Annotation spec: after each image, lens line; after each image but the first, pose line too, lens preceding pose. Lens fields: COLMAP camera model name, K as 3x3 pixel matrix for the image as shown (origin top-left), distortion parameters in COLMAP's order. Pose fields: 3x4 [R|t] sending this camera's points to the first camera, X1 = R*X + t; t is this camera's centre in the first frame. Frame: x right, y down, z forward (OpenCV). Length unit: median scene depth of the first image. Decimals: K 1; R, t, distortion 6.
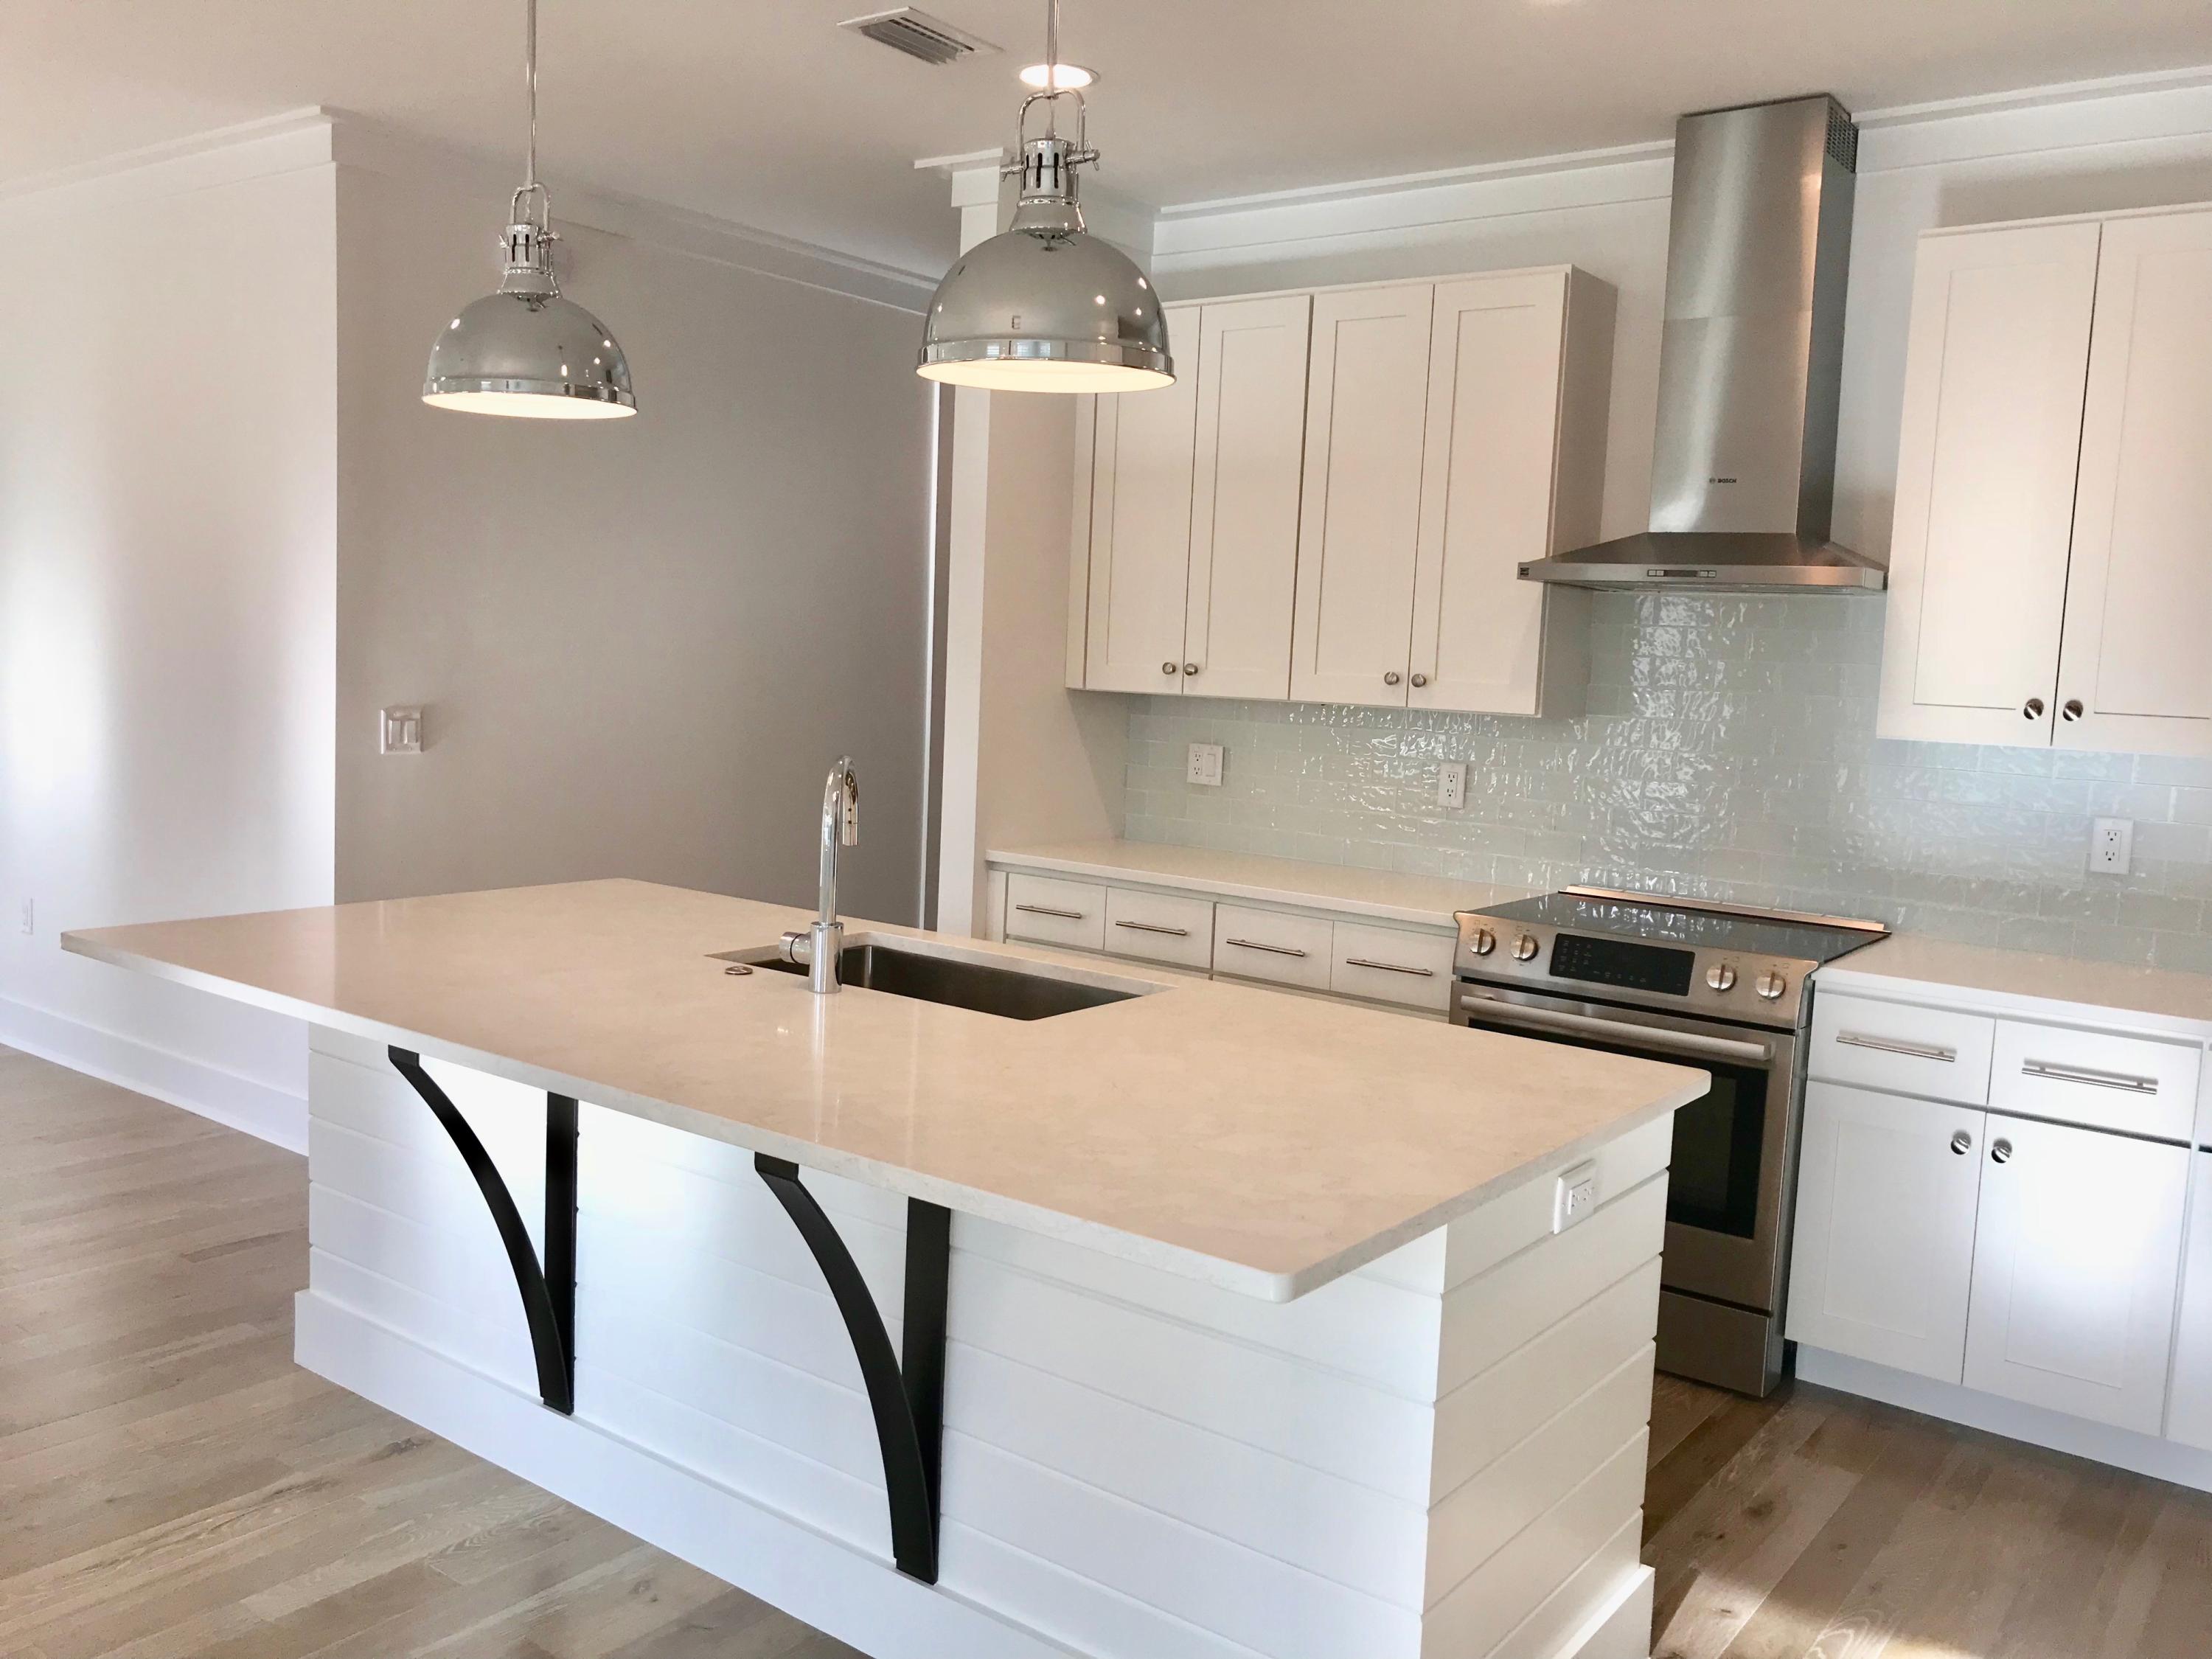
lens RADIAL K [[1815.6, 0, 1106.3], [0, 1815.6, 824.7], [0, 0, 1]] dist [0.026225, -0.031059]
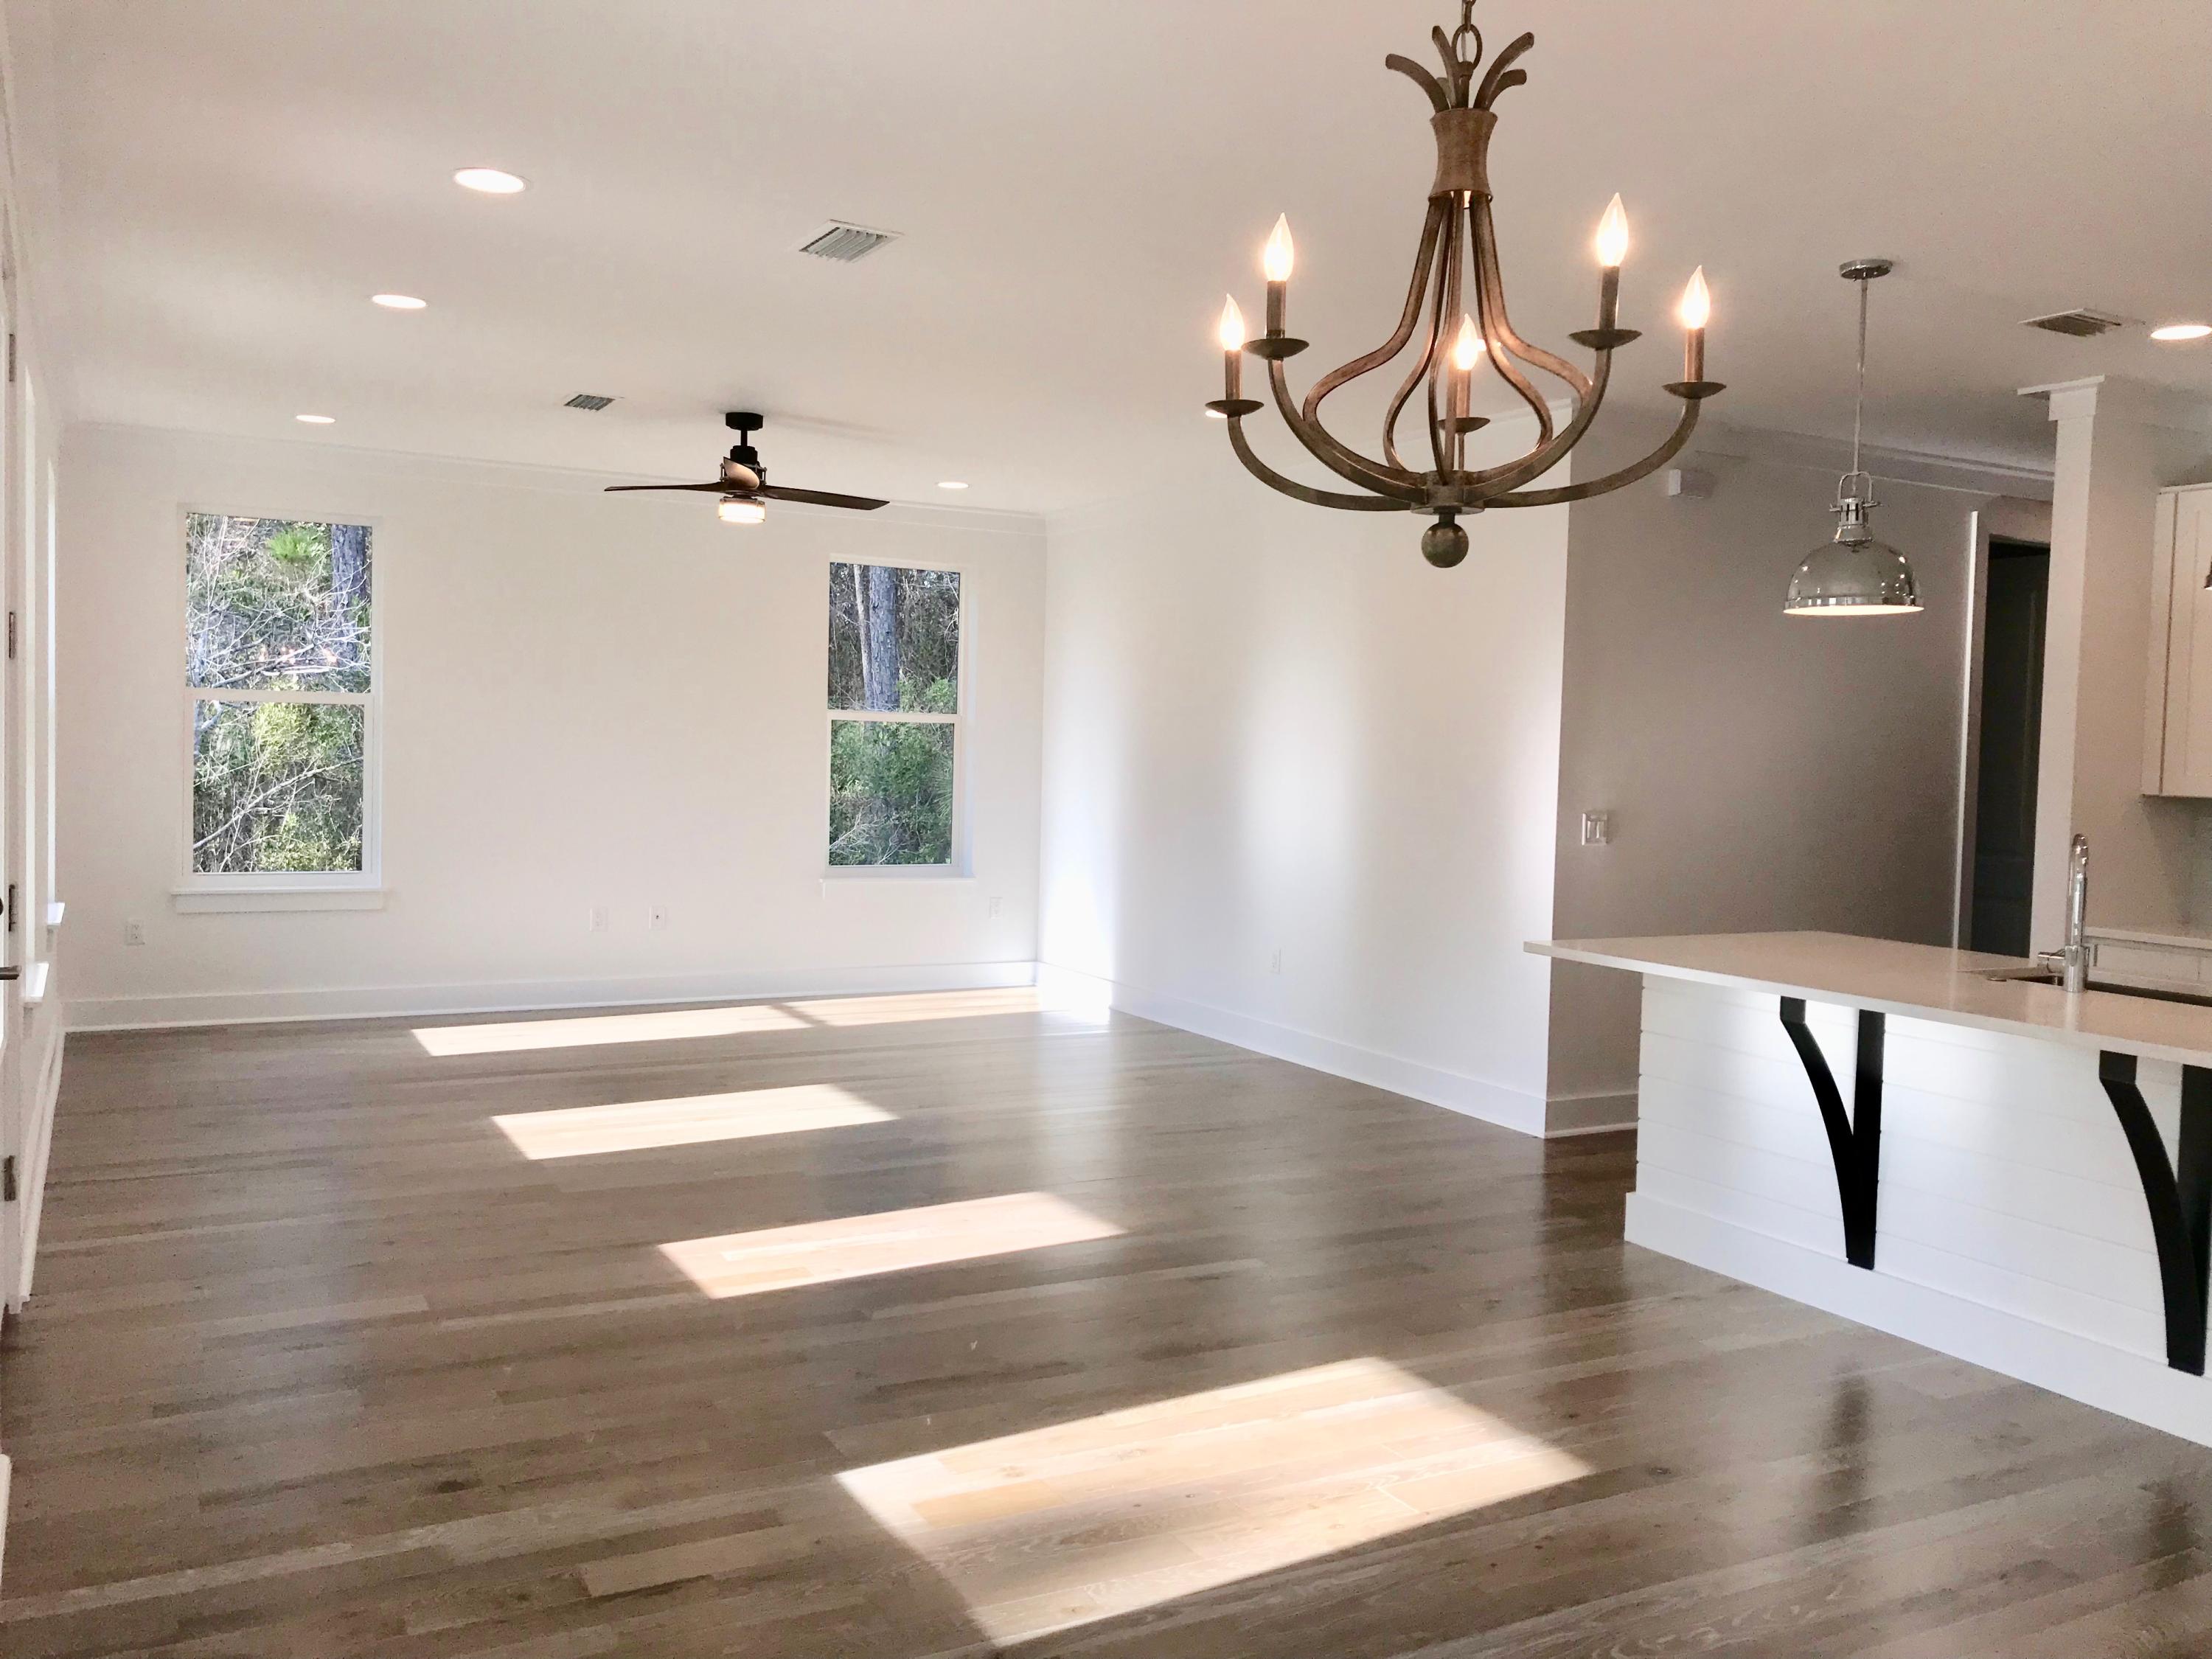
lens RADIAL K [[1815.6, 0, 1101.1], [0, 1815.6, 811.1], [0, 0, 1]] dist [0.026225, -0.031059]
pose [[0.908854, -0.001630, -0.417112, -0.189364], [-0.029643, 0.997212, -0.068485, 0.052034], [0.416061, 0.074607, 0.906271, -0.514135]]
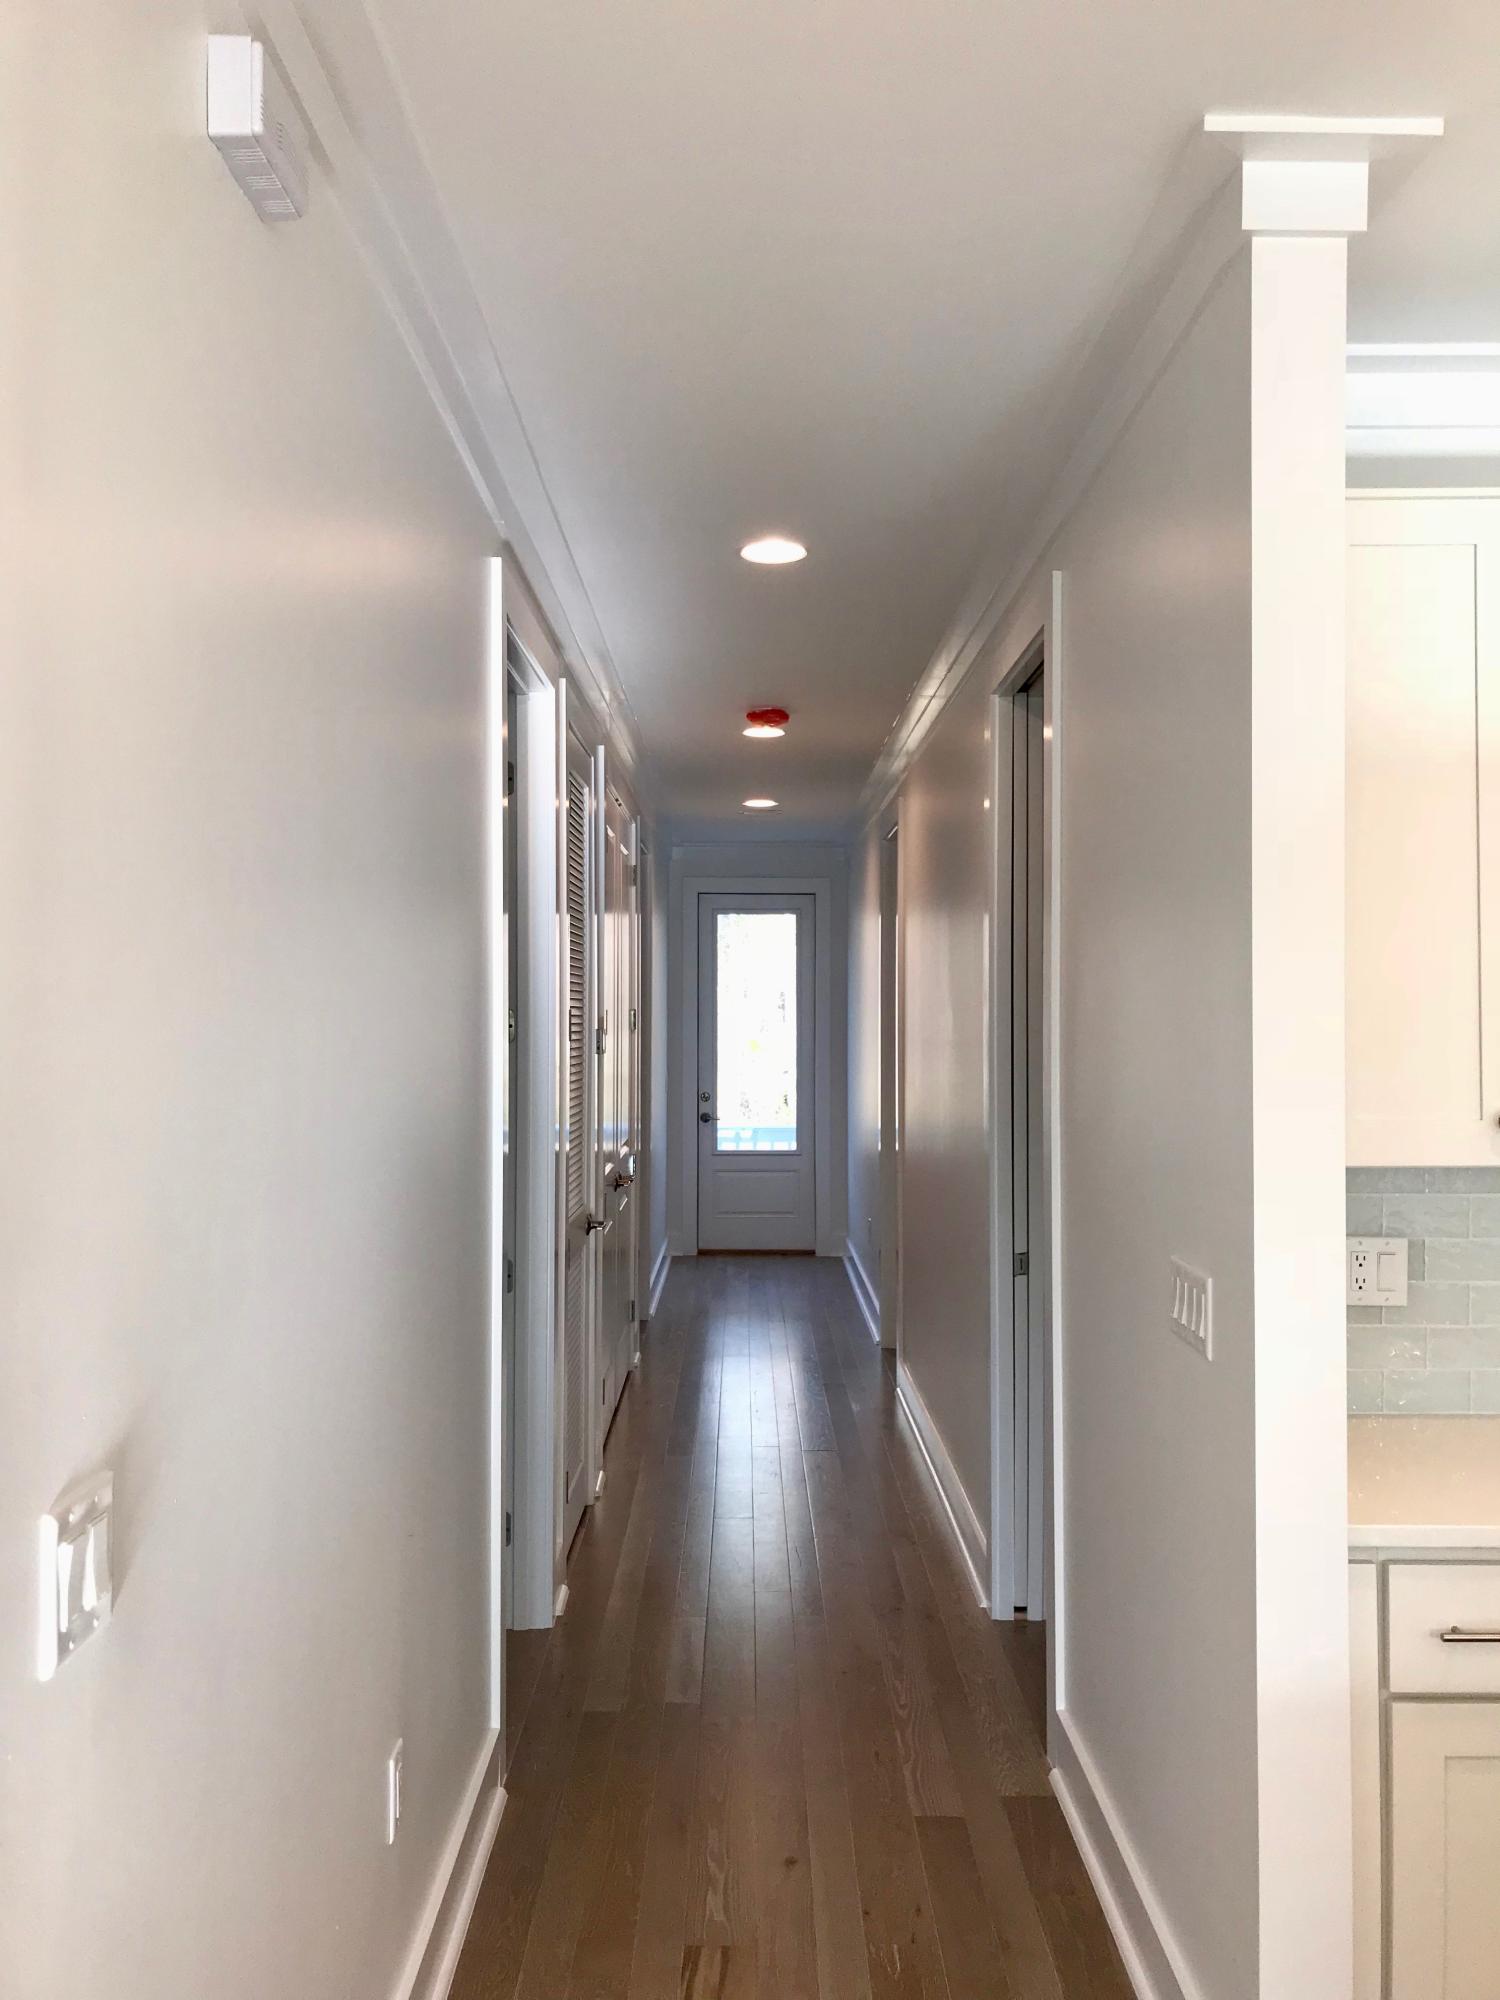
lens RADIAL K [[1641.6, 0, 716.9], [0, 1641.6, 993.8], [0, 0, 1]] dist [0.026225, -0.031059]
pose [[0.808410, -0.038328, 0.587371, -0.569547], [0.094150, 0.993450, -0.064753, -0.143601], [-0.581041, 0.107648, 0.806724, 0.903754]]
